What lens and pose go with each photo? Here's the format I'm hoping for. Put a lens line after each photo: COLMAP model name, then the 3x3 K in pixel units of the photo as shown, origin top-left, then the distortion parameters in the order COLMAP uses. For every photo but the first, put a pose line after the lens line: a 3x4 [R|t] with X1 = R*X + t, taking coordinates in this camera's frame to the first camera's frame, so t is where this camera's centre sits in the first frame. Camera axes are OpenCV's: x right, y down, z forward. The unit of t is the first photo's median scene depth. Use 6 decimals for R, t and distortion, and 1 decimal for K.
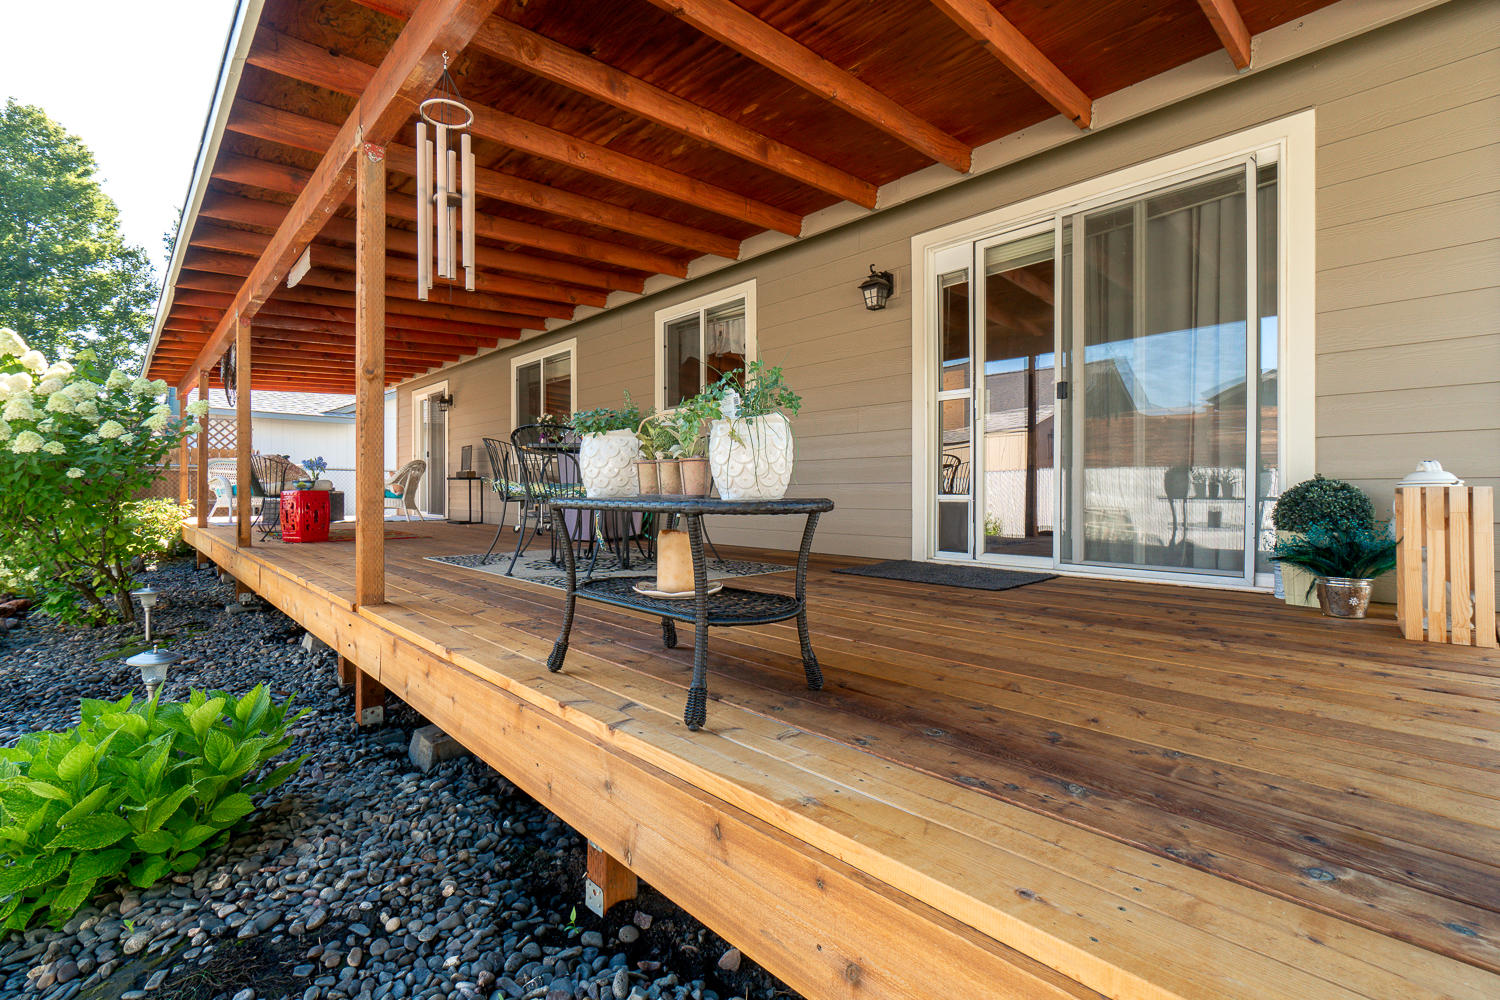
lens RADIAL K [[672.4, 0, 750.0], [0, 672.4, 500.0], [0, 0, 1]] dist [-0.001097, -0.000037]
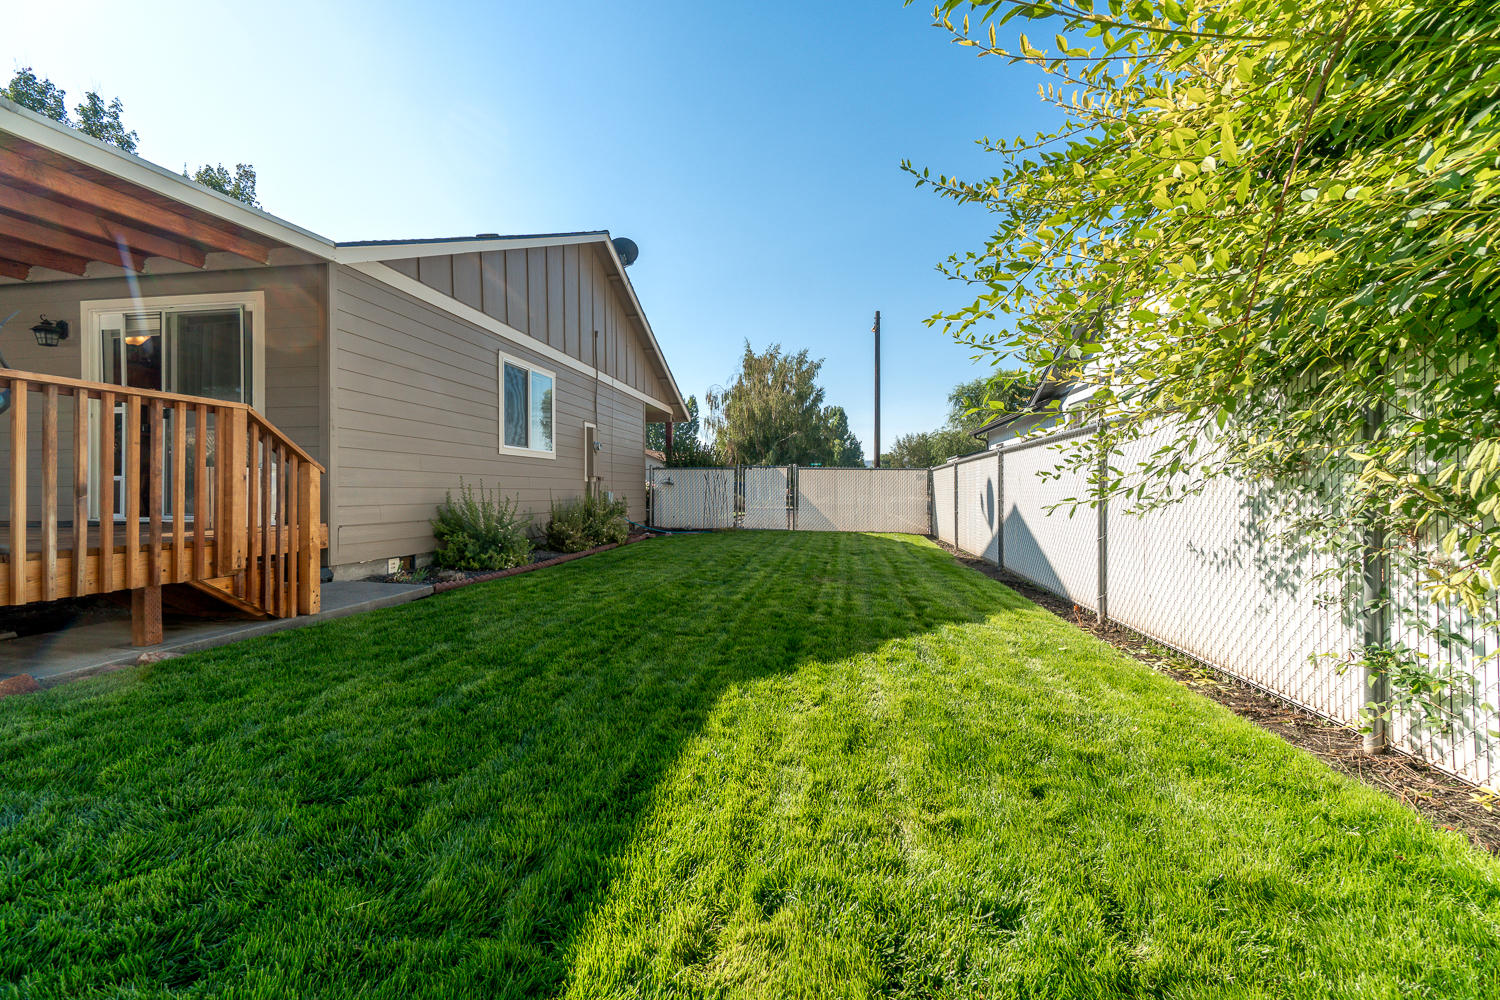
lens RADIAL K [[638.5, 0, 749.7], [0, 638.5, 496.9], [0, 0, 1]] dist [-0.003407, -0.000038]
pose [[0.786434, -0.005793, 0.617647, 0.275467], [0.011210, 0.999925, -0.004894, 0.032352], [-0.617573, 0.010773, 0.786440, -0.519194]]
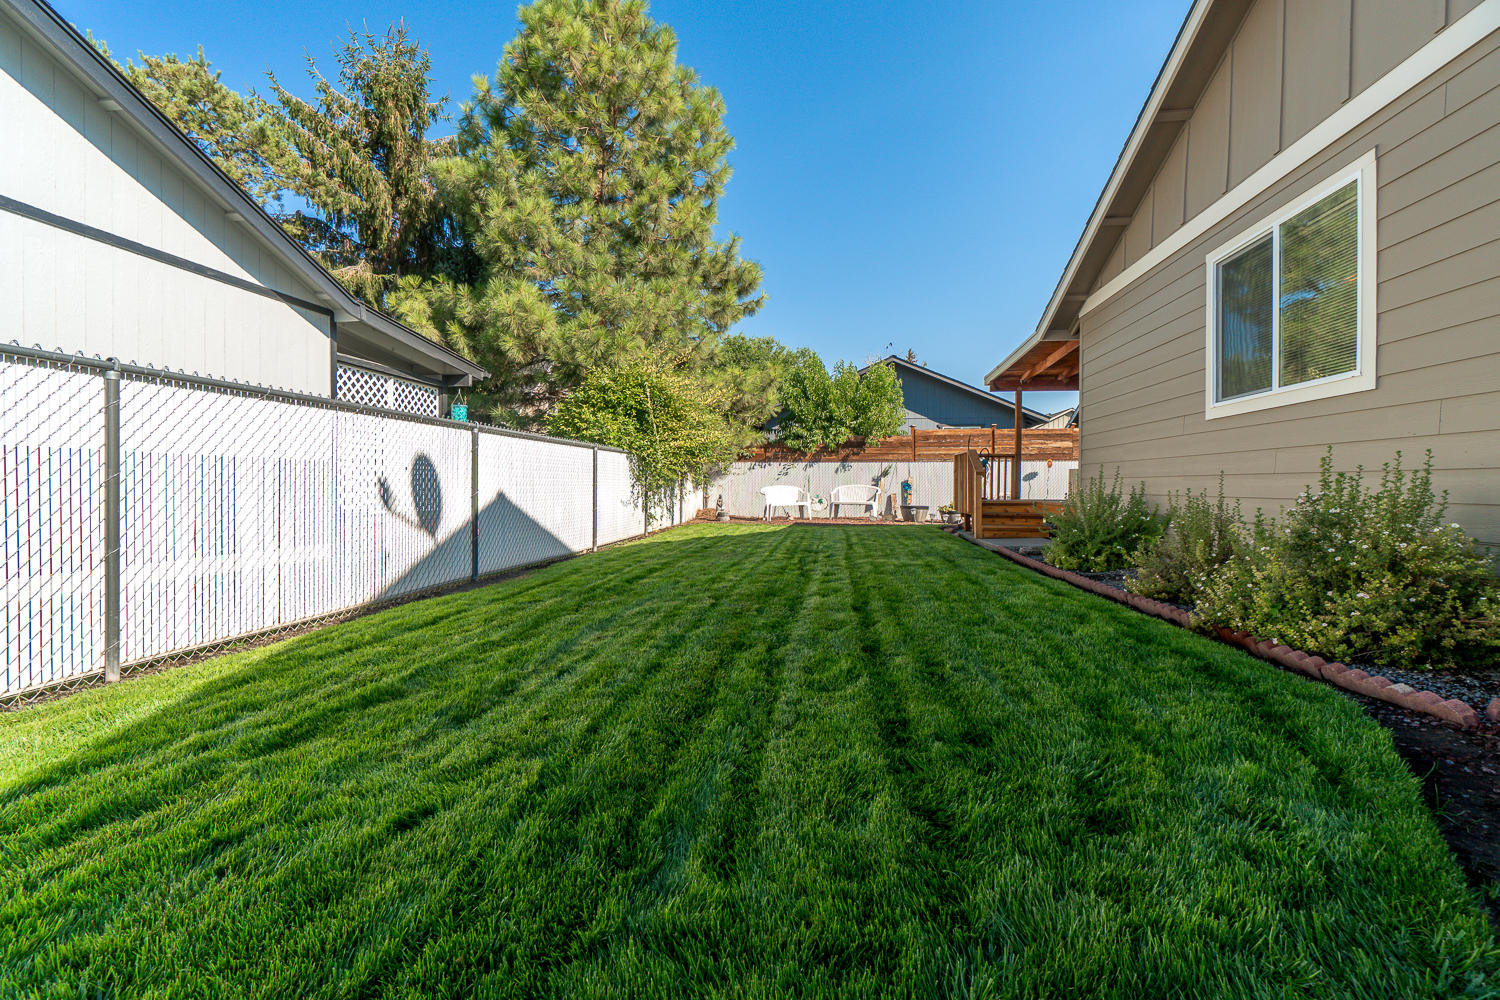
lens RADIAL K [[638.5, 0, 749.7], [0, 638.5, 496.9], [0, 0, 1]] dist [-0.003407, -0.000038]
pose [[-0.774575, 0.002206, -0.632478, 1.291922], [-0.015641, 0.999621, 0.022641, 0.023746], [0.632288, 0.027430, -0.774247, 0.673962]]
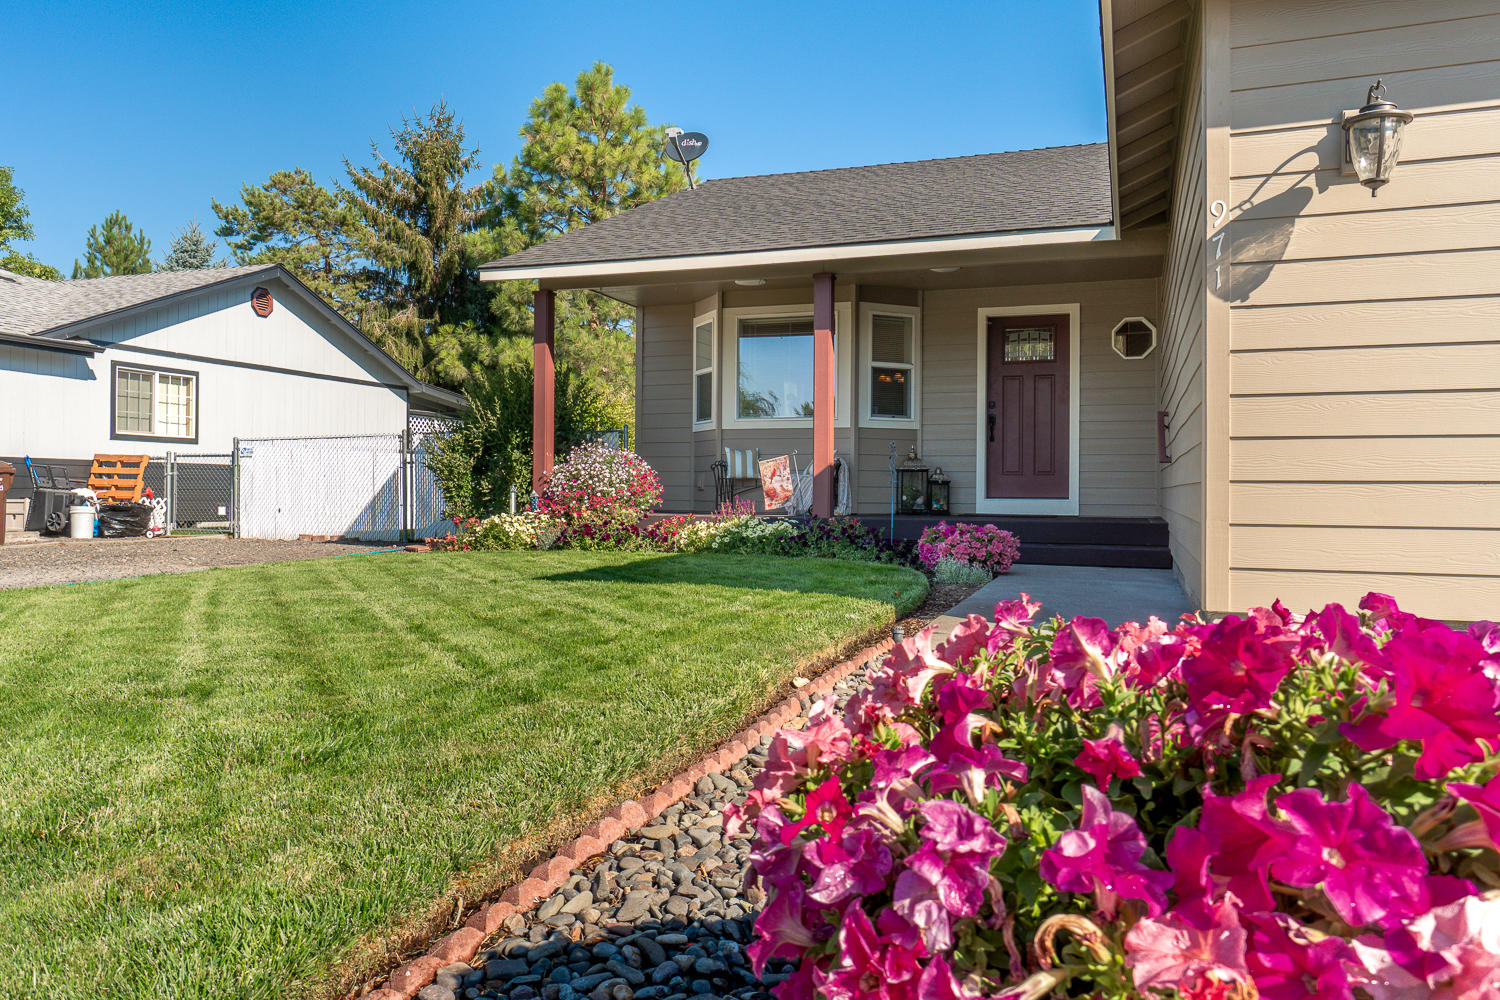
lens RADIAL K [[1094.2, 0, 747.7], [0, 1094.2, 479.7], [0, 0, 1]] dist [0.002755, 0.000859]
pose [[-0.891148, -0.012430, -0.453542, 1.647459], [-0.012500, 0.999918, -0.002843, 0.021957], [0.453541, 0.003136, -0.891230, 2.369408]]
